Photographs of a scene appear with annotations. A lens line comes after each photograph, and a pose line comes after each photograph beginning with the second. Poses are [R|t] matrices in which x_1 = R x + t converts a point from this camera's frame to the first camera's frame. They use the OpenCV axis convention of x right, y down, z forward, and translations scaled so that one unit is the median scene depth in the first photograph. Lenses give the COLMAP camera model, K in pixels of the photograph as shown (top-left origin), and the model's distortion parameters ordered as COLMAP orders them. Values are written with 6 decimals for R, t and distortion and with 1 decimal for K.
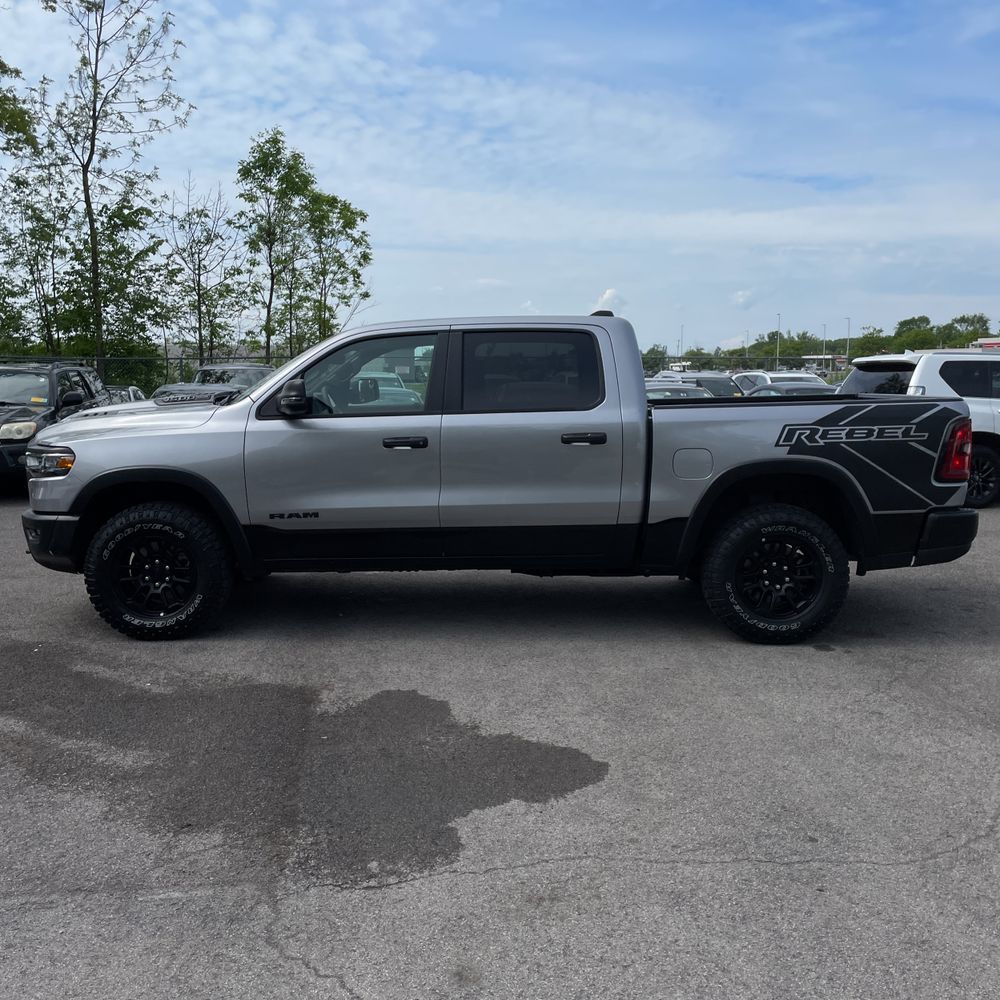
lens RADIAL K [[1009.7, 0, 492.5], [0, 1009.7, 489.4], [0, 0, 1]] dist [0.099441, -0.134884]
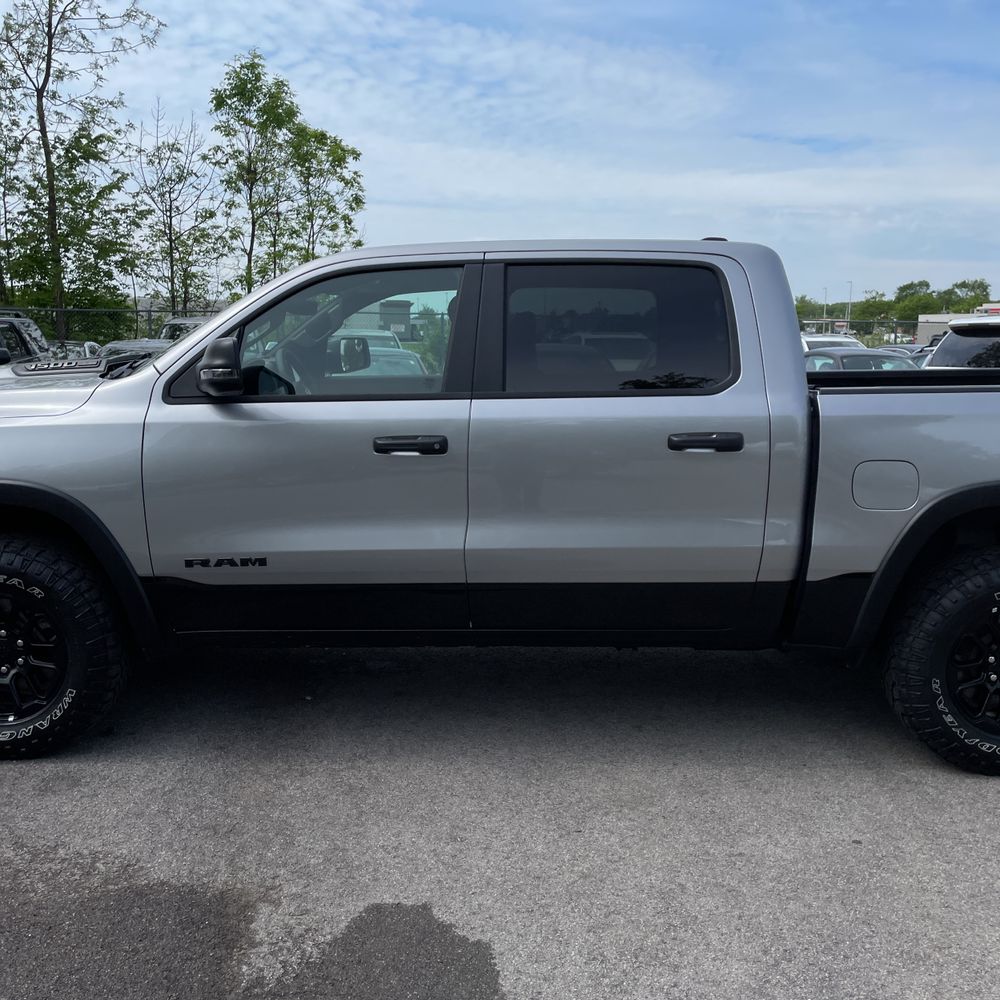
lens RADIAL K [[1004.8, 0, 511.5], [0, 1004.8, 495.9], [0, 0, 1]] dist [0.102937, -0.143624]
pose [[0.999637, 0.009531, 0.025195, -0.009648], [-0.010671, 0.998908, 0.045484, -0.010431], [-0.024734, -0.045737, 0.998647, 0.093489]]
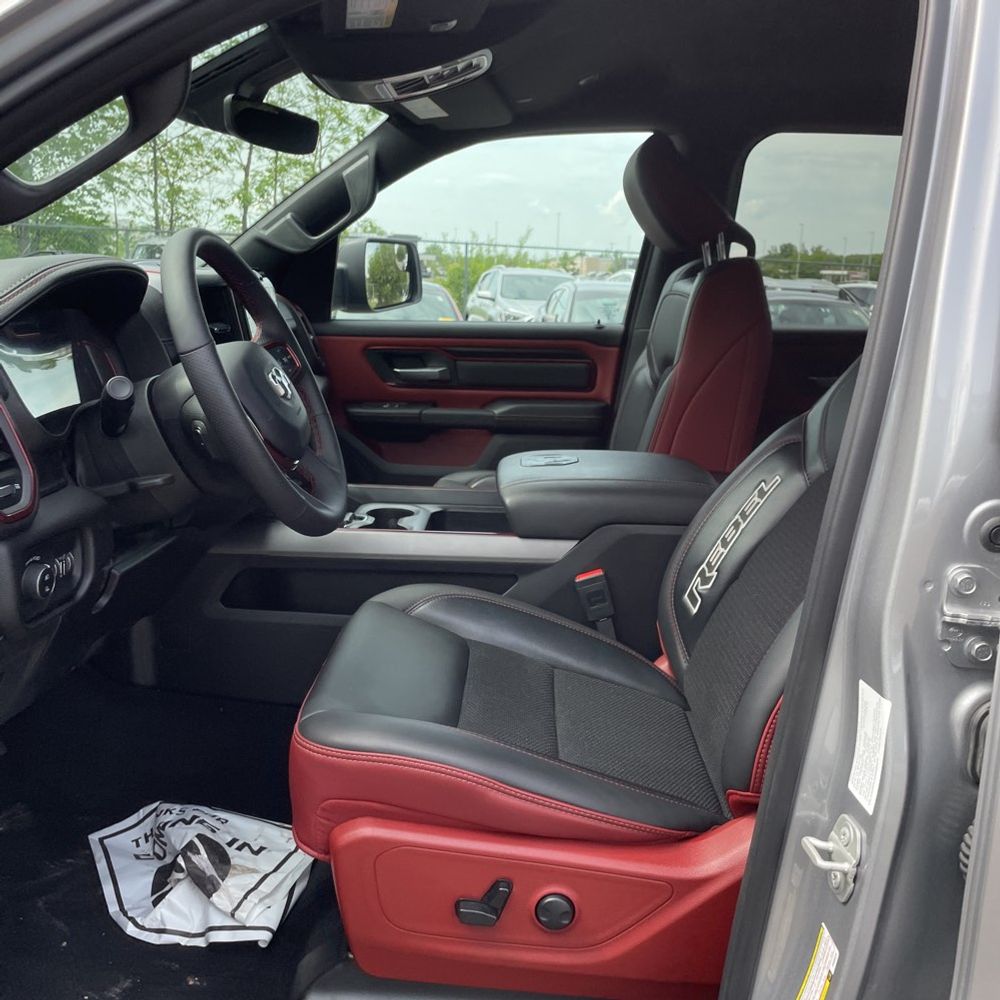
lens RADIAL K [[1002.6, 0, 496.5], [0, 1002.6, 467.1], [0, 0, 1]] dist [0.103991, -0.122160]
pose [[0.998962, 0.044227, 0.010917, -0.029772], [-0.044915, 0.996252, 0.073929, -0.019960], [-0.007606, -0.074342, 0.997204, 0.219957]]
